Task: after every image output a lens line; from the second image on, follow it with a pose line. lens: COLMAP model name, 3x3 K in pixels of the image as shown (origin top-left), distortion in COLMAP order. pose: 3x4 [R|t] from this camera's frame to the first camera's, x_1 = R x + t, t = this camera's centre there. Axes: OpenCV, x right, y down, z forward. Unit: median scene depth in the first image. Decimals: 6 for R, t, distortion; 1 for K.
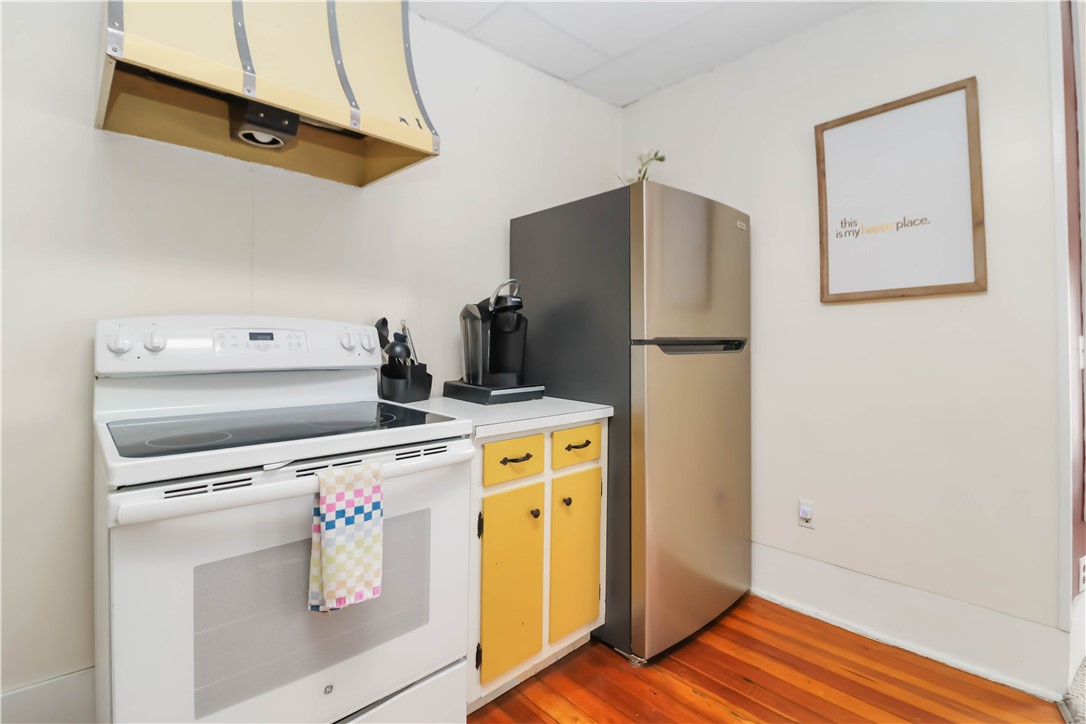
lens RADIAL K [[510.4, 0, 542.0], [0, 510.4, 347.5], [0, 0, 1]] dist [-0.008028, -0.009249]
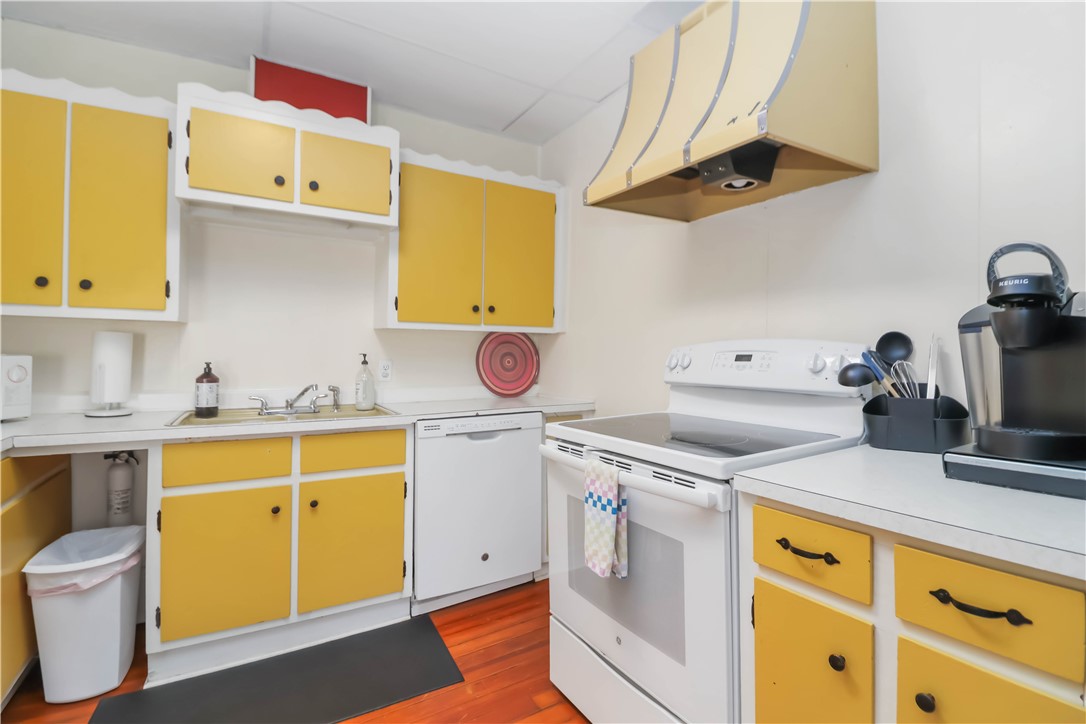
lens RADIAL K [[510.4, 0, 554.8], [0, 510.4, 349.3], [0, 0, 1]] dist [-0.008028, -0.009249]
pose [[-0.194968, -0.013541, -0.980716, 0.632185], [-0.010639, 0.999875, -0.011691, -0.022917], [0.980752, 0.008155, -0.195088, 0.800378]]
